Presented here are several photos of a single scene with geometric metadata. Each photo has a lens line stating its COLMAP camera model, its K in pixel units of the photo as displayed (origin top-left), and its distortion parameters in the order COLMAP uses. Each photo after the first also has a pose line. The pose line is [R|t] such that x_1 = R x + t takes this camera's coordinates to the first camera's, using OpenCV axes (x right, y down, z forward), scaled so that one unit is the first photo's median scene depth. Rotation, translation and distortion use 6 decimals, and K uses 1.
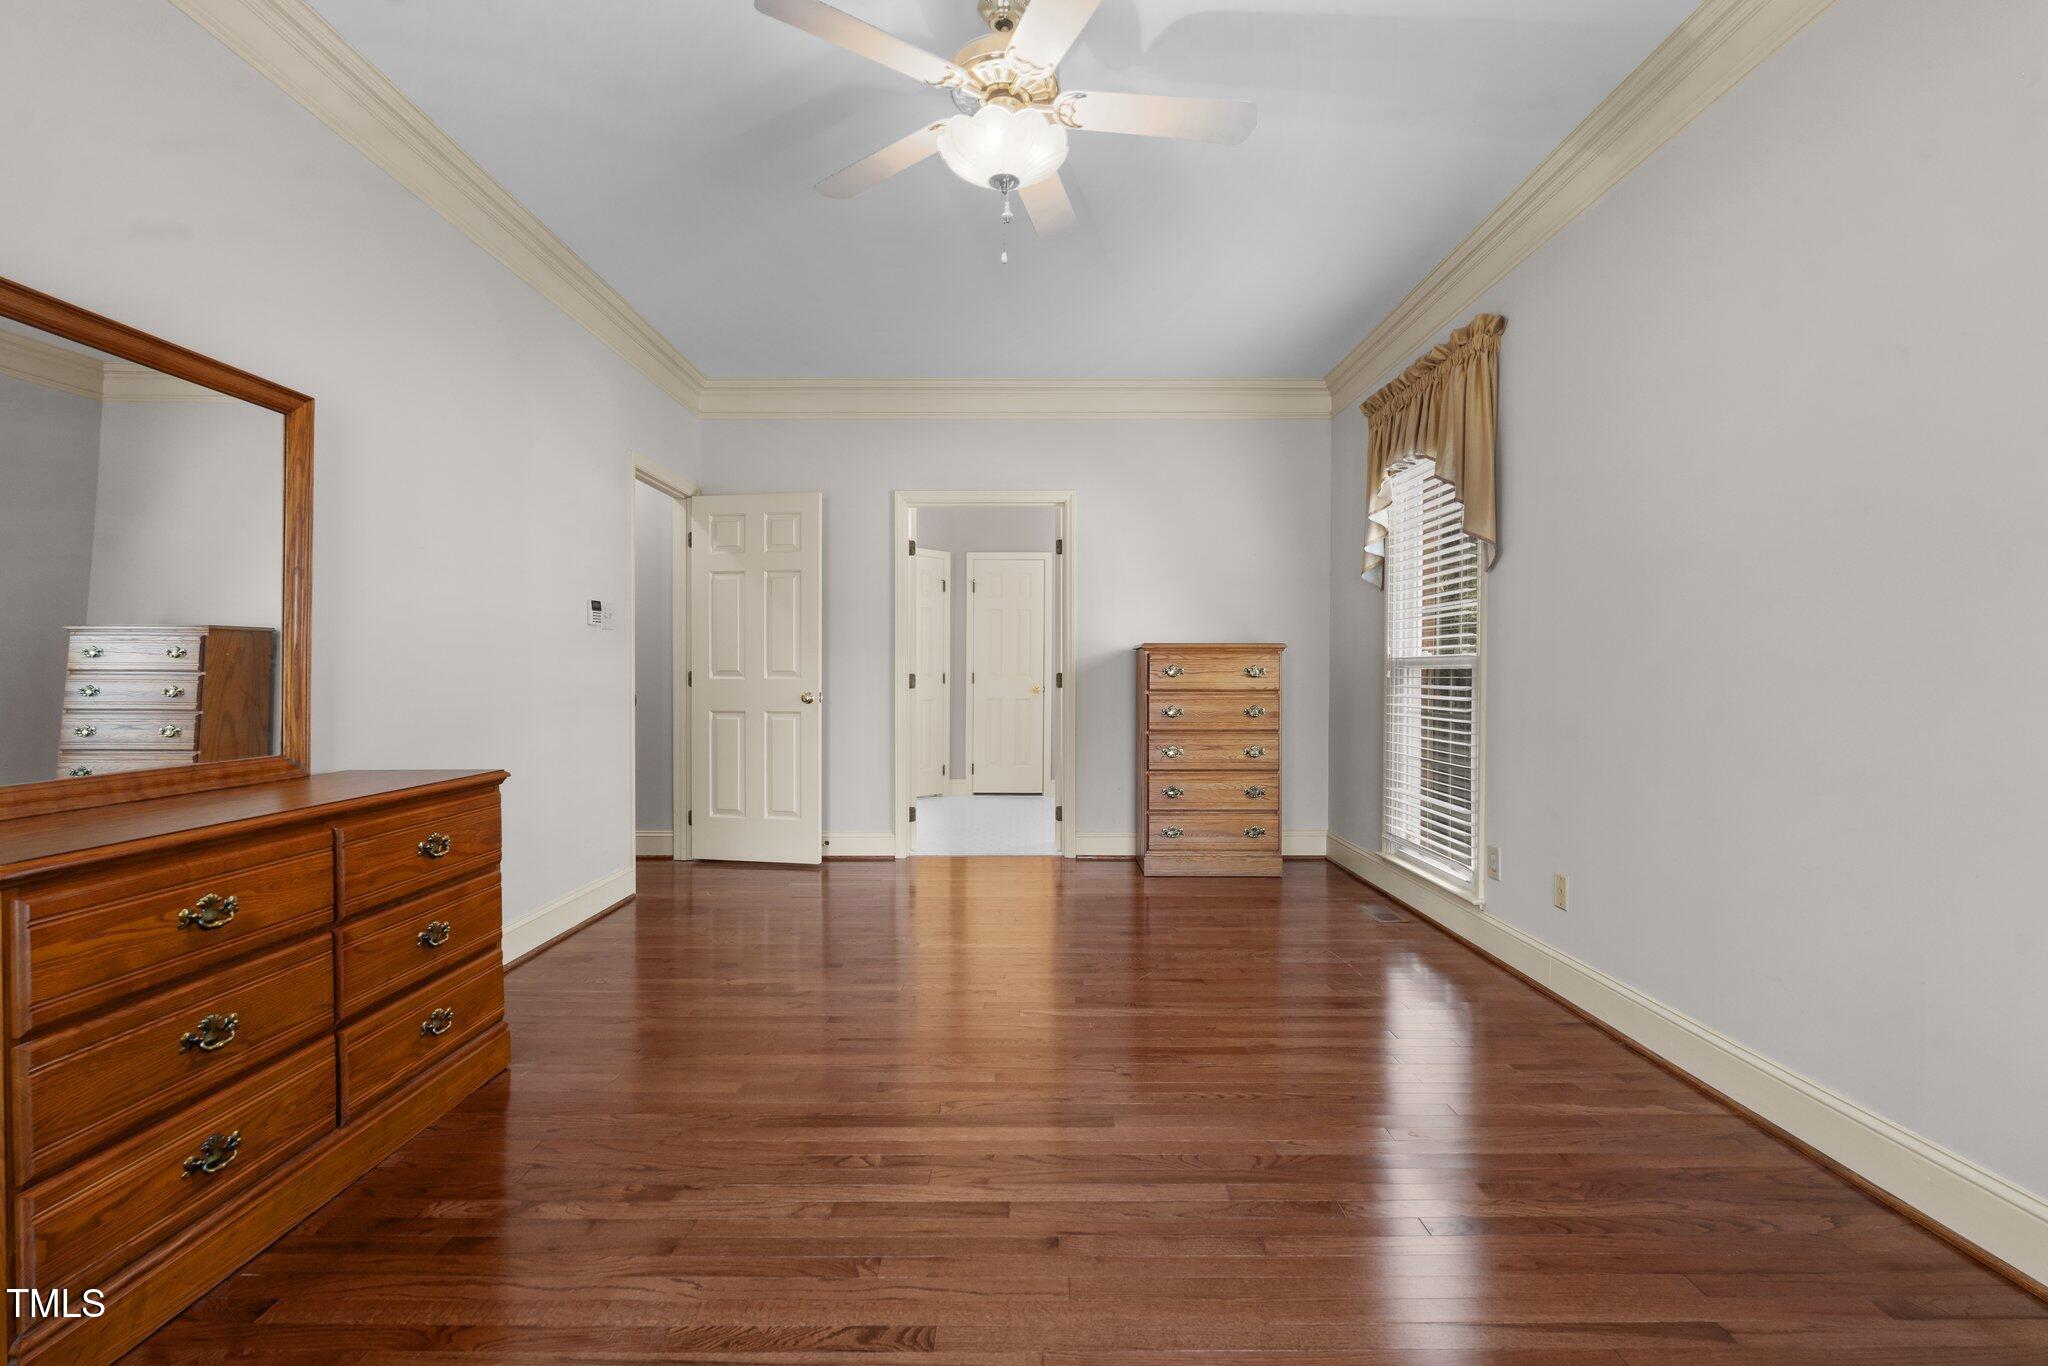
lens RADIAL K [[897.7, 0, 1027.2], [0, 897.7, 680.0], [0, 0, 1]] dist [-0.009787, 0.001143]
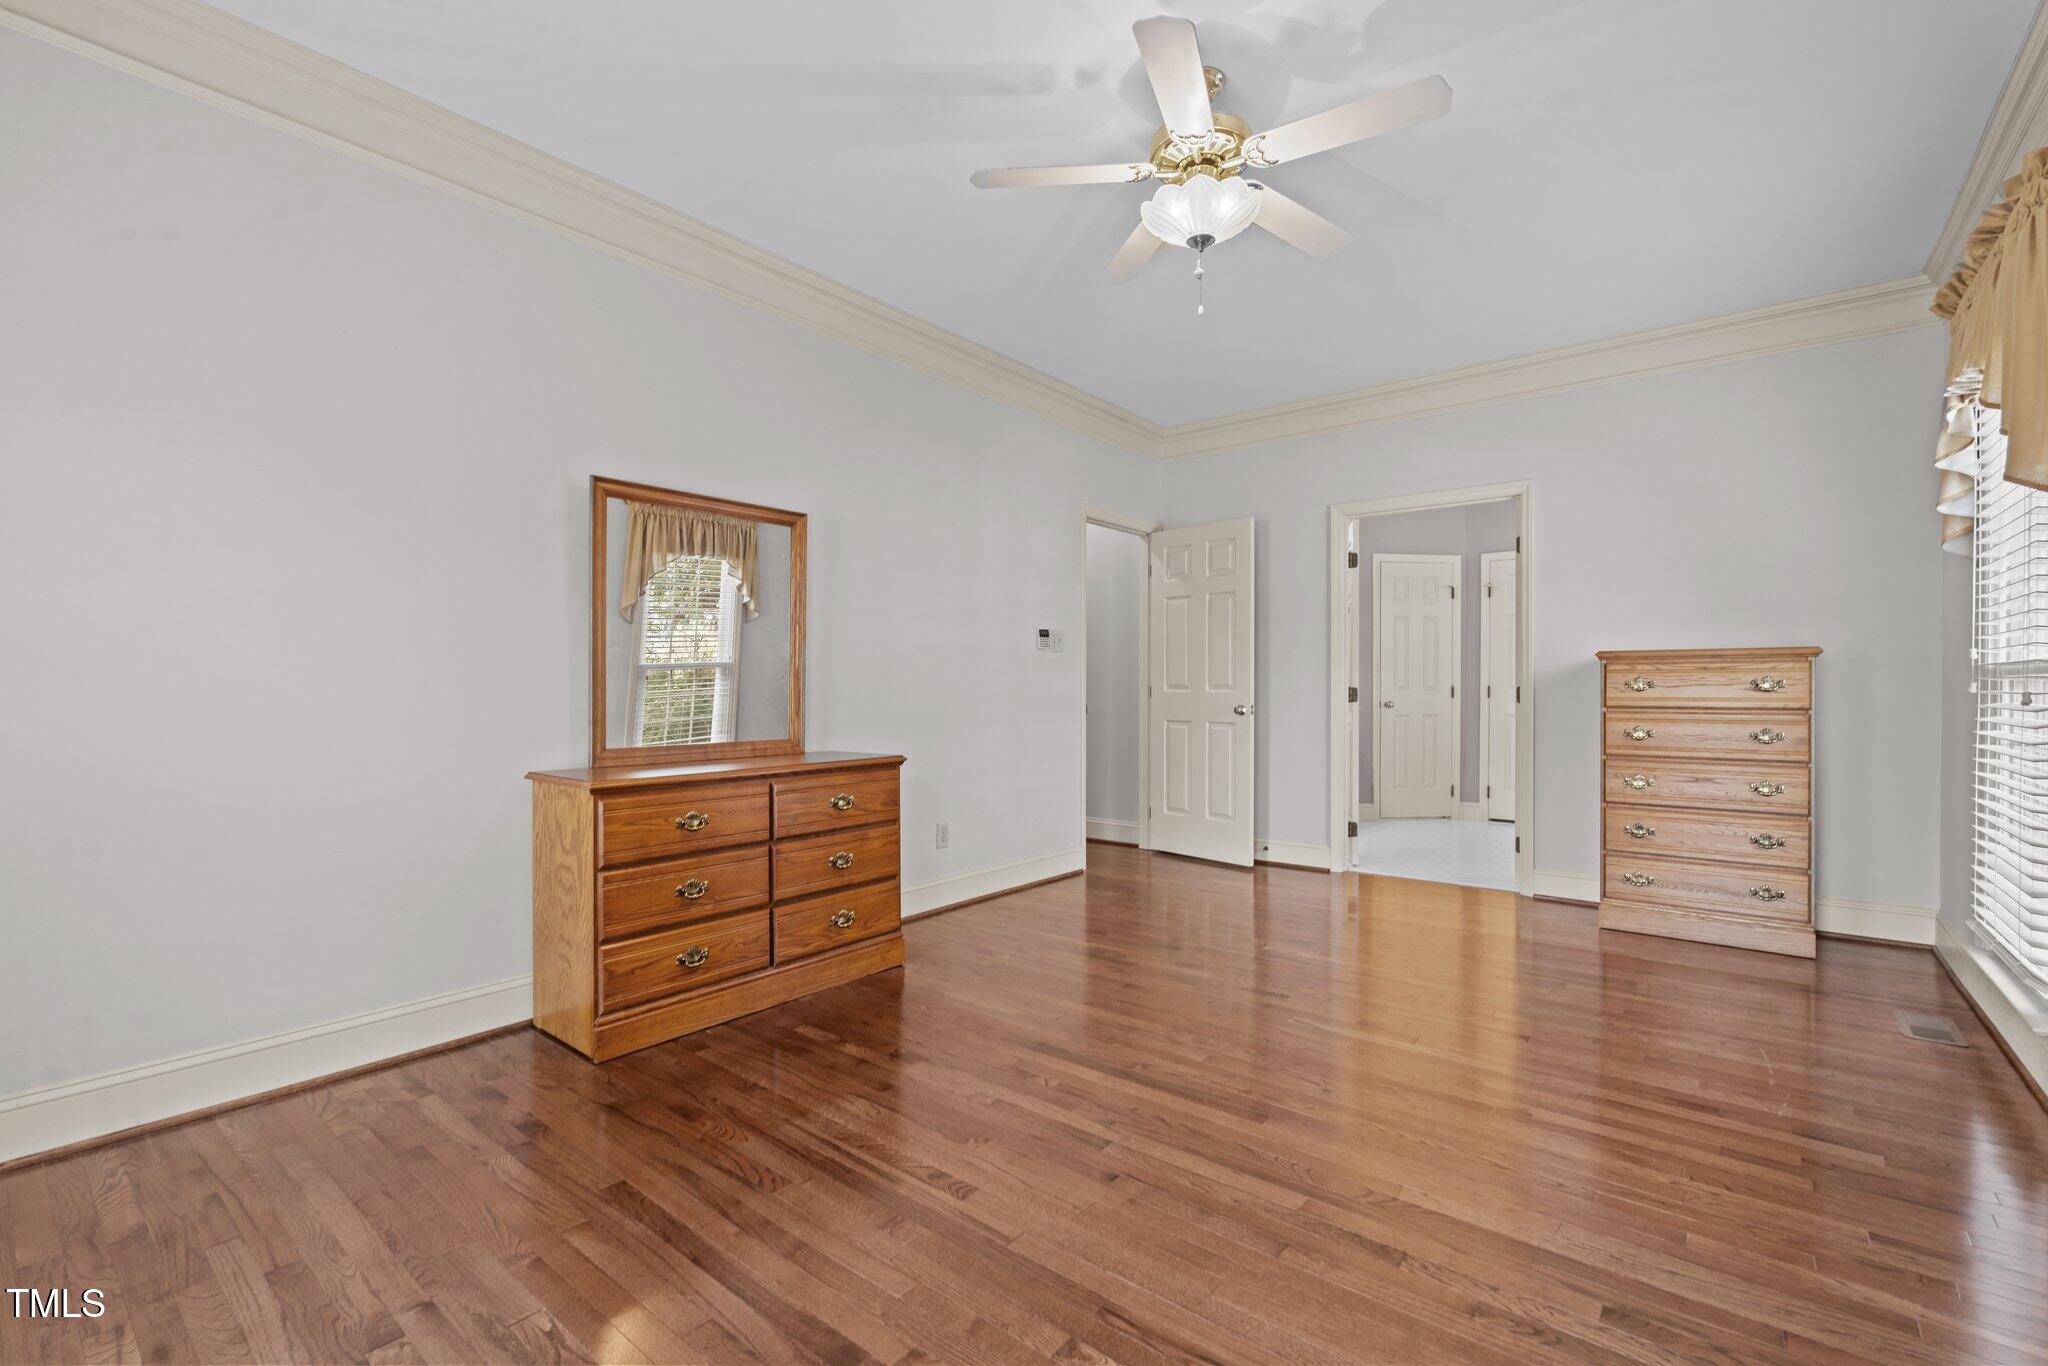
lens RADIAL K [[895.8, 0, 1026.1], [0, 895.8, 687.1], [0, 0, 1]] dist [-0.010111, 0.000425]
pose [[0.775784, -0.000557, -0.630998, 0.268006], [-0.003398, 0.999981, -0.005060, -0.001213], [0.630989, 0.006069, 0.775768, 0.009247]]
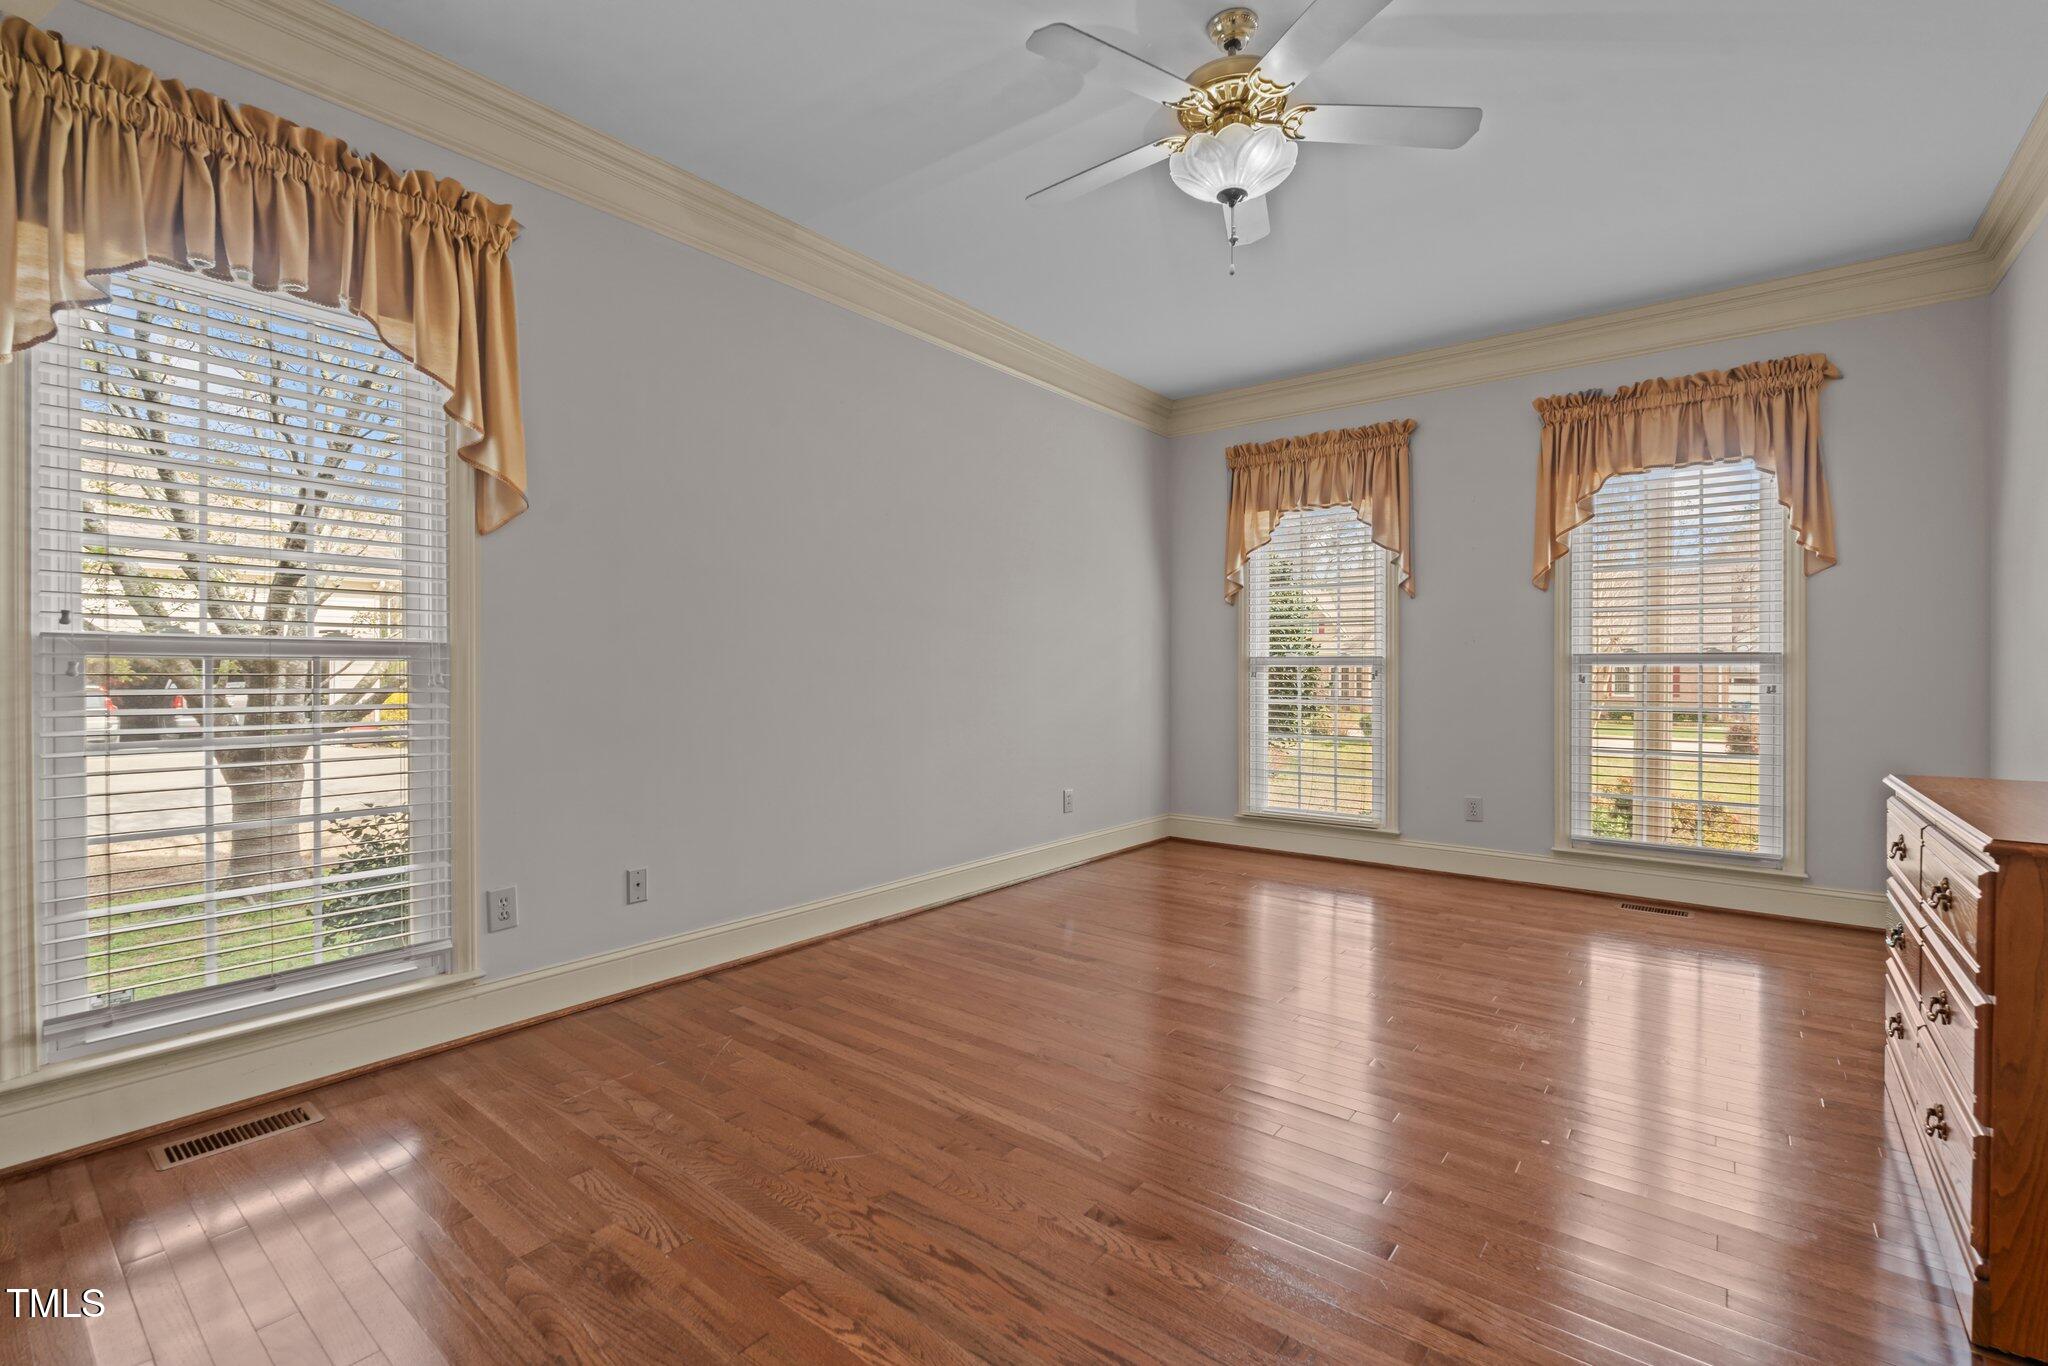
lens RADIAL K [[907.3, 0, 1032.8], [0, 907.3, 658.1], [0, 0, 1]] dist [-0.009731, 0.000628]
pose [[-0.780657, 0.002009, 0.624957, -0.261365], [0.003281, 0.999994, 0.000885, -0.011644], [-0.624952, 0.002741, -0.780659, 1.027982]]
